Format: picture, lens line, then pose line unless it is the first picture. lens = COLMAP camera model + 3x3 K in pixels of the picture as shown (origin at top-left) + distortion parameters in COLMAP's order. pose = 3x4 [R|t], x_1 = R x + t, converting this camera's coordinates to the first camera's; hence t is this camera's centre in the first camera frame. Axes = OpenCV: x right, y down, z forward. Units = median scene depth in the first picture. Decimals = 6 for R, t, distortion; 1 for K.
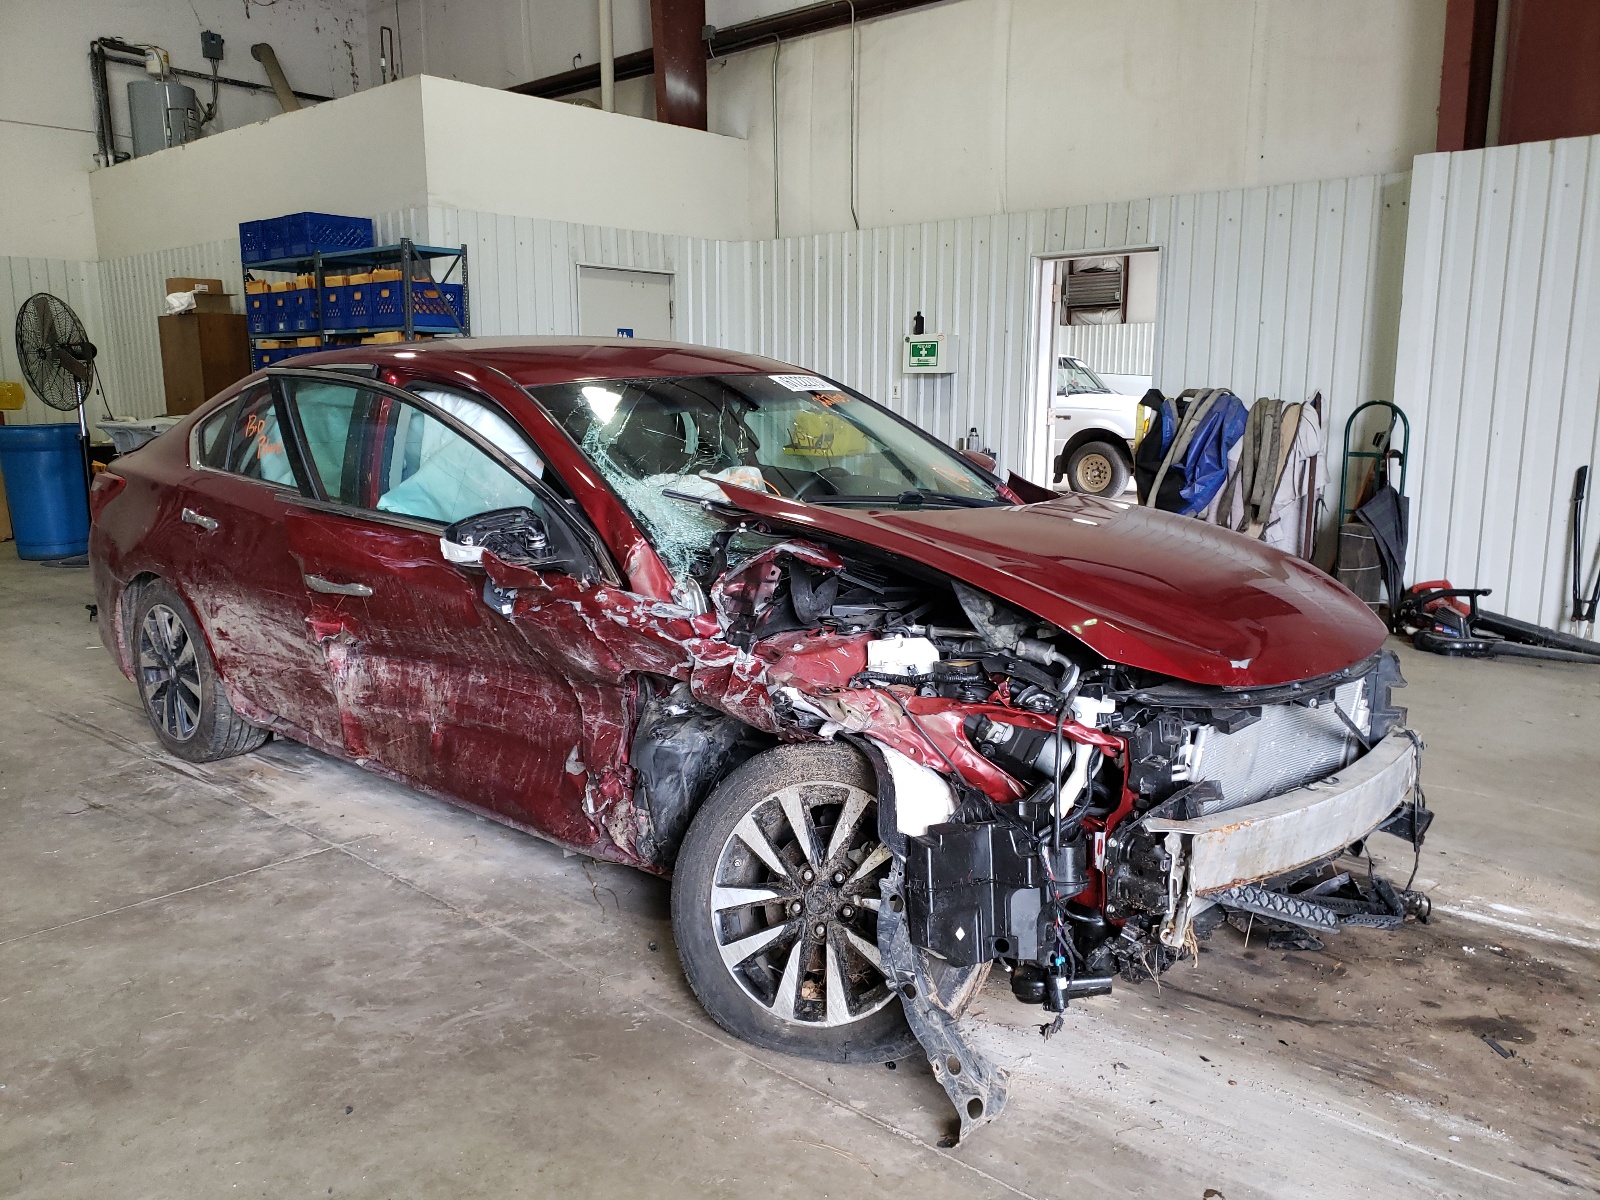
lens RADIAL K [[1240.9, 0, 800.0], [0, 1240.9, 600.0], [0, 0, 1]] dist [0.023815, -0.012937]
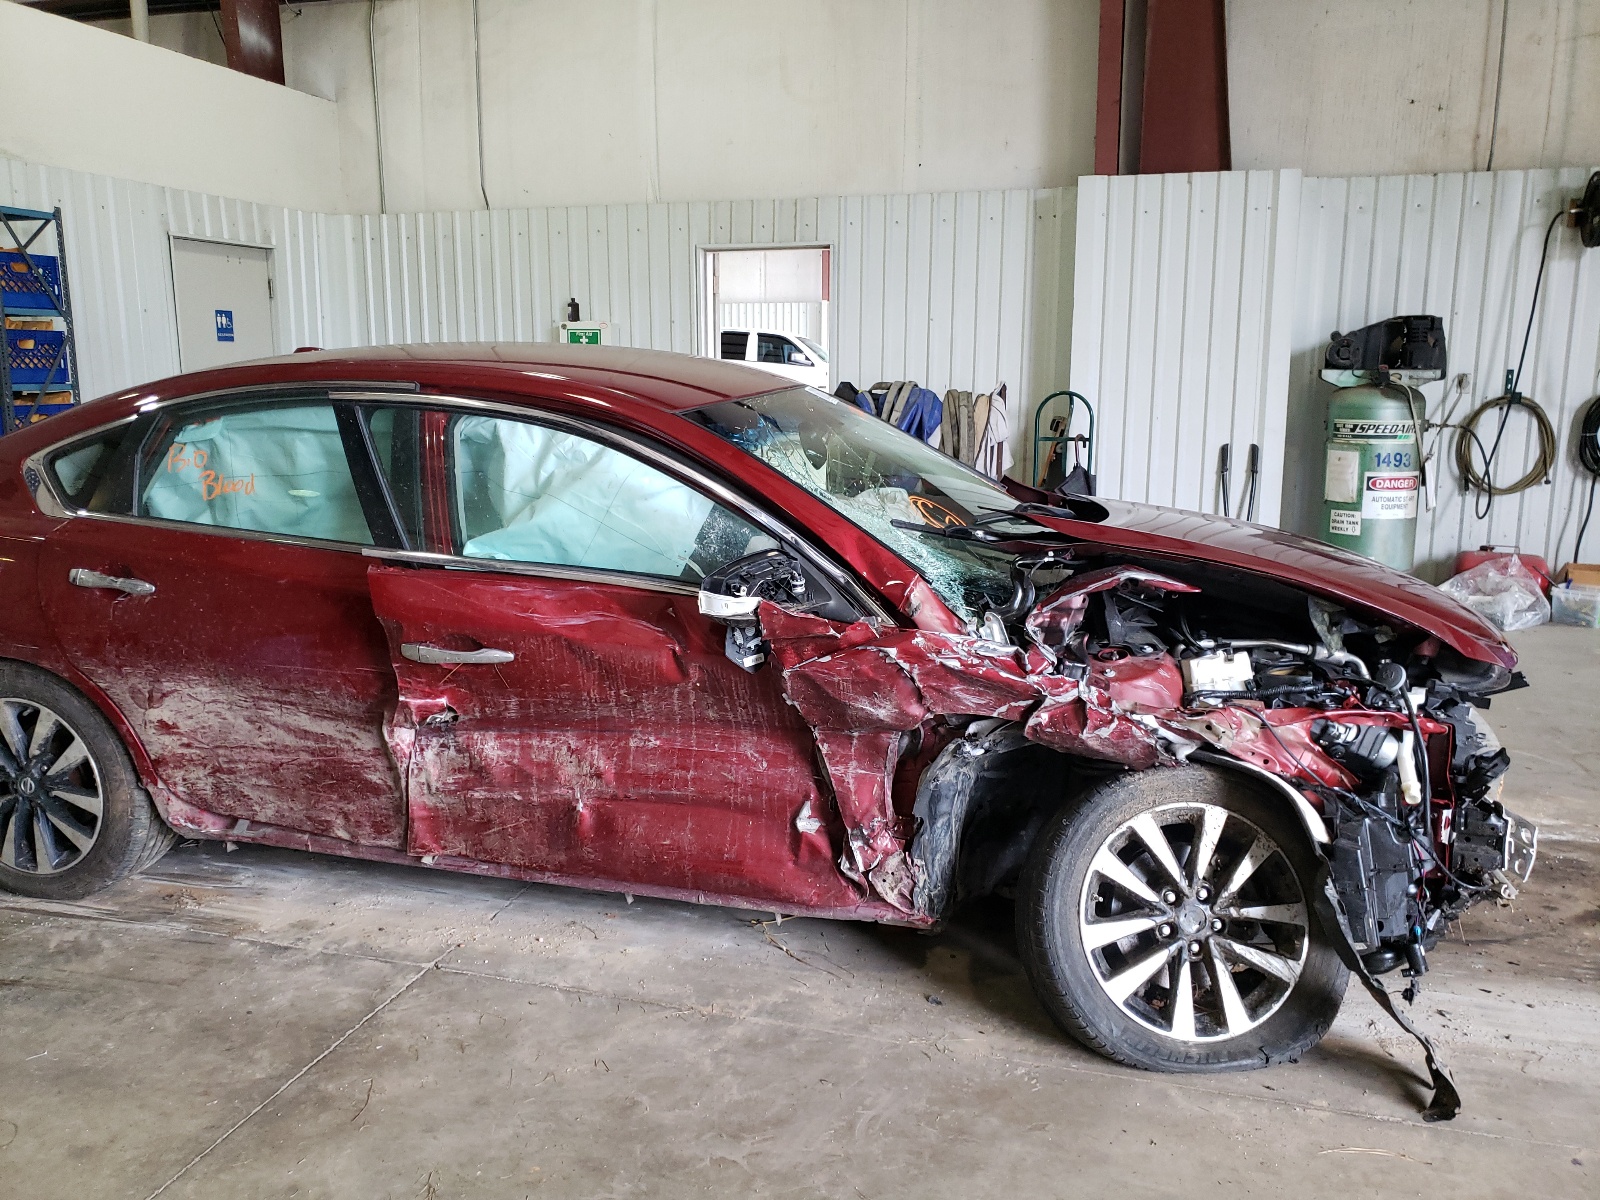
lens RADIAL K [[1240.9, 0, 800.0], [0, 1240.9, 600.0], [0, 0, 1]] dist [0.023815, -0.012937]
pose [[0.903626, -0.082215, 0.420357, -0.430136], [0.074853, 0.996614, 0.034012, -0.048844], [-0.421731, 0.000731, 0.906721, 0.131377]]
